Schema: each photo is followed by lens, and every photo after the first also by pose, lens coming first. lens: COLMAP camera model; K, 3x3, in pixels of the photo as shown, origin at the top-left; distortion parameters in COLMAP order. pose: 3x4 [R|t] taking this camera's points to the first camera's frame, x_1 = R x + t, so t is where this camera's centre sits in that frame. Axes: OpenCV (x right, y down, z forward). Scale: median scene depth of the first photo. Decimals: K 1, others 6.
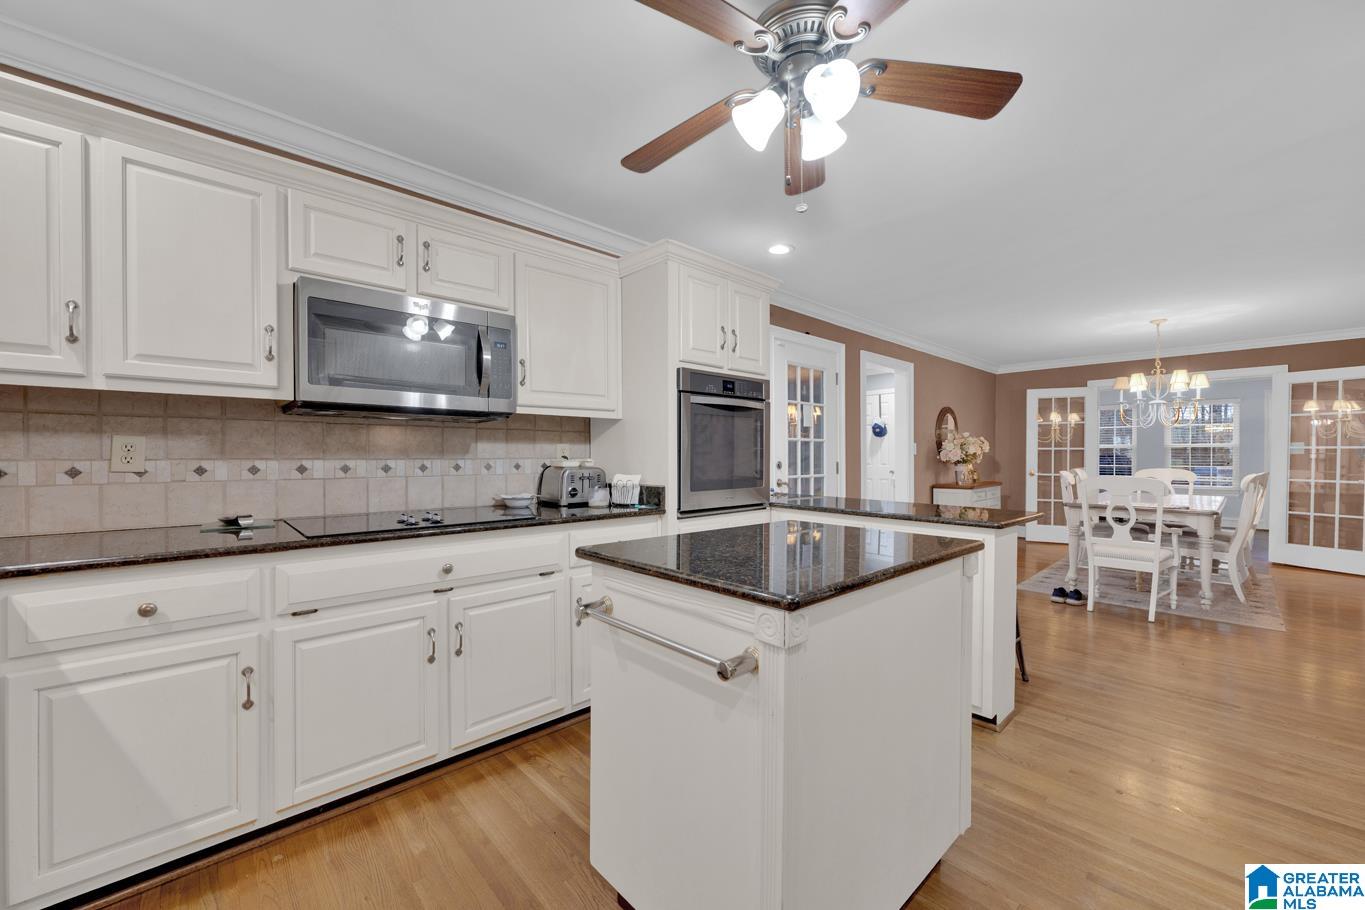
lens RADIAL K [[552.1, 0, 672.9], [0, 552.1, 459.9], [0, 0, 1]] dist [0.001022, 0.000156]
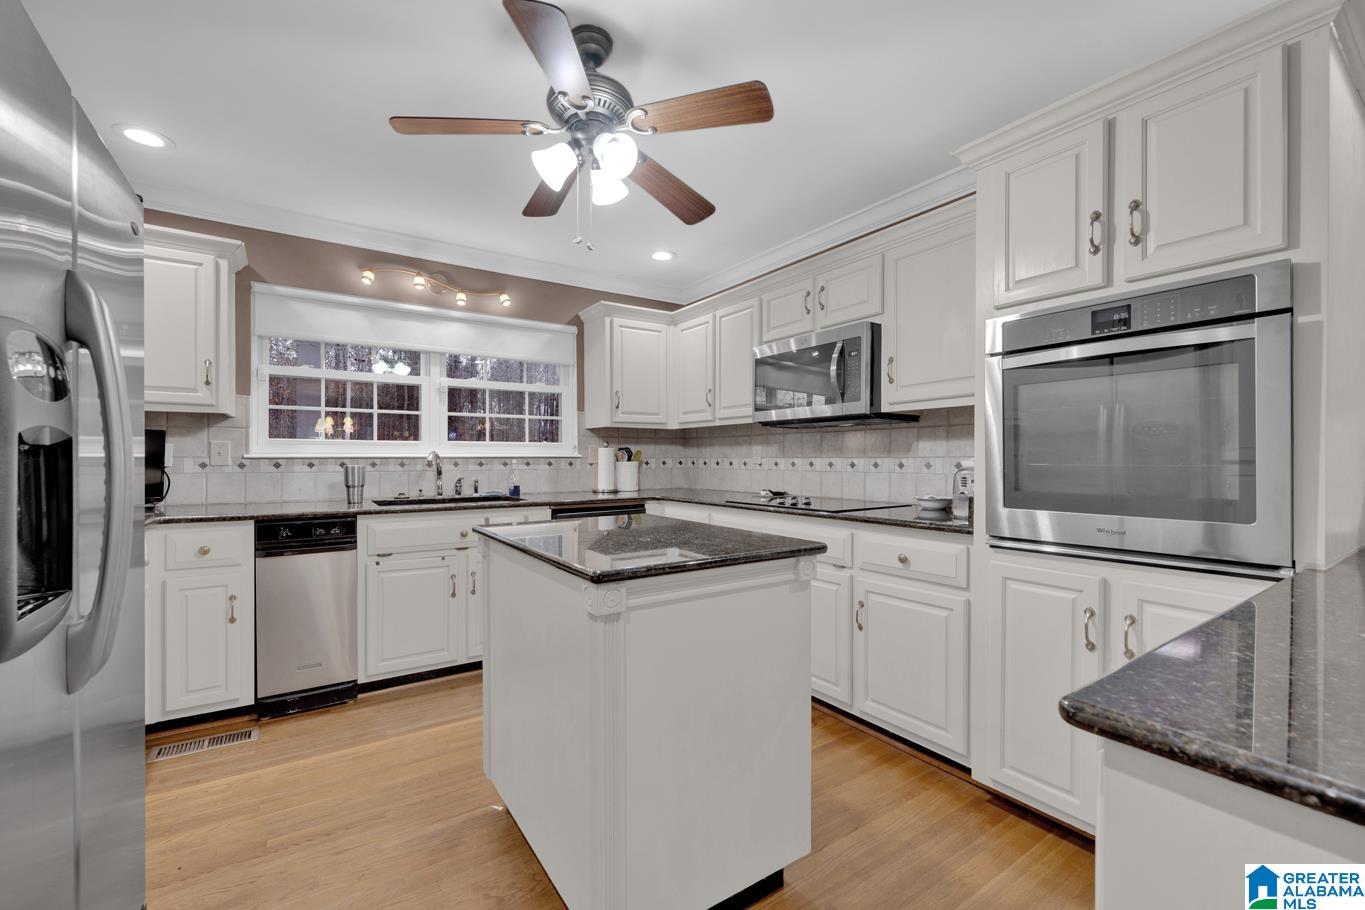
lens RADIAL K [[552.1, 0, 672.9], [0, 552.1, 459.9], [0, 0, 1]] dist [0.001022, 0.000156]
pose [[-0.141331, 0.004268, -0.989953, 0.783612], [-0.004185, 0.999979, 0.004909, -0.000422], [0.989954, 0.004836, -0.141310, 0.768104]]
